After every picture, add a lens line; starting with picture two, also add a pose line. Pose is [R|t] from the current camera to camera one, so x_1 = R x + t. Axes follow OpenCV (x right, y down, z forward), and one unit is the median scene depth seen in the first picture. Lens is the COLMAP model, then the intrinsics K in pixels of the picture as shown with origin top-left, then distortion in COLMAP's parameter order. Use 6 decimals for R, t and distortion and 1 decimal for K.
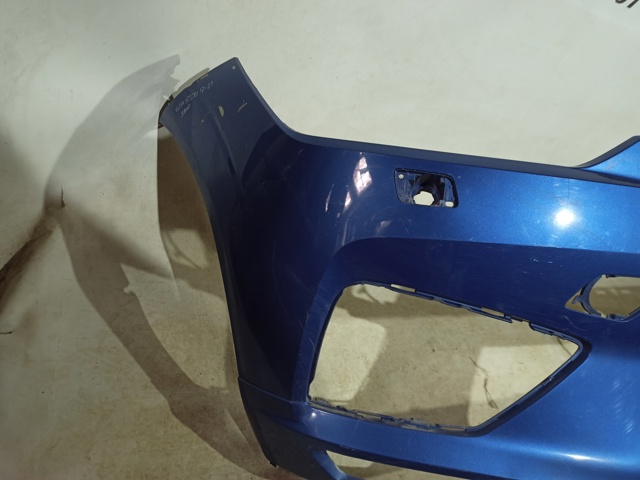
lens RADIAL K [[480.3, 0, 321.1], [0, 480.3, 235.7], [0, 0, 1]] dist [0.053621, -0.044249]
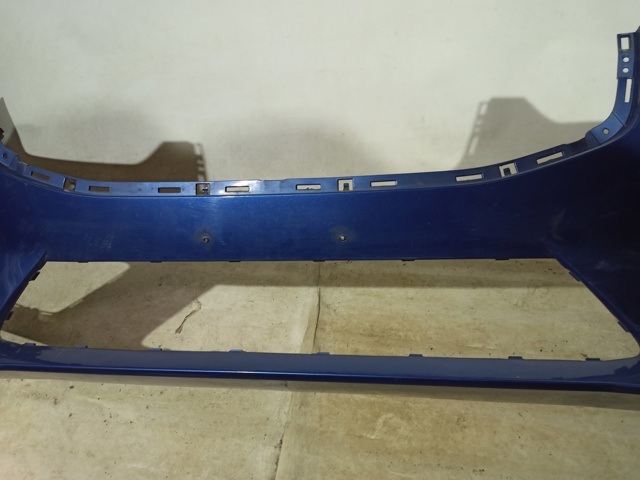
lens RADIAL K [[477.8, 0, 320.0], [0, 477.8, 240.0], [0, 0, 1]] dist [0.010502, -0.000973]
pose [[0.787726, -0.075967, -0.611324, 1.595490], [0.064142, 0.997088, -0.041254, 0.259587], [0.612677, -0.006715, 0.790305, 0.423228]]
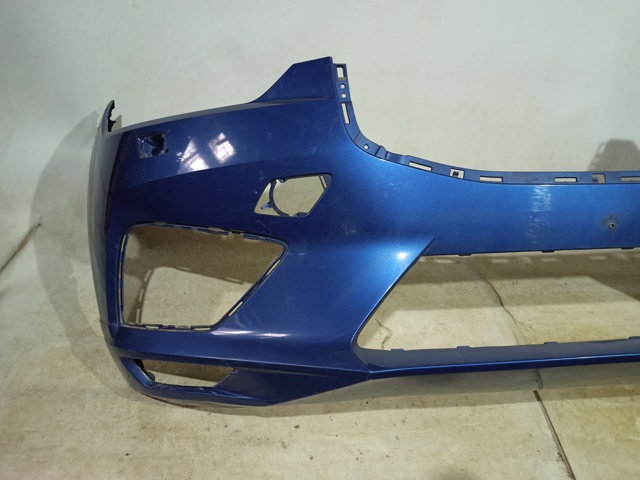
lens RADIAL K [[484.8, 0, 322.9], [0, 484.8, 235.8], [0, 0, 1]] dist [0.037094, -0.020595]
pose [[0.916691, -0.164036, -0.364377, 0.812735], [0.107603, 0.979508, -0.170251, 0.320377], [0.384837, 0.116859, 0.915557, -0.030133]]
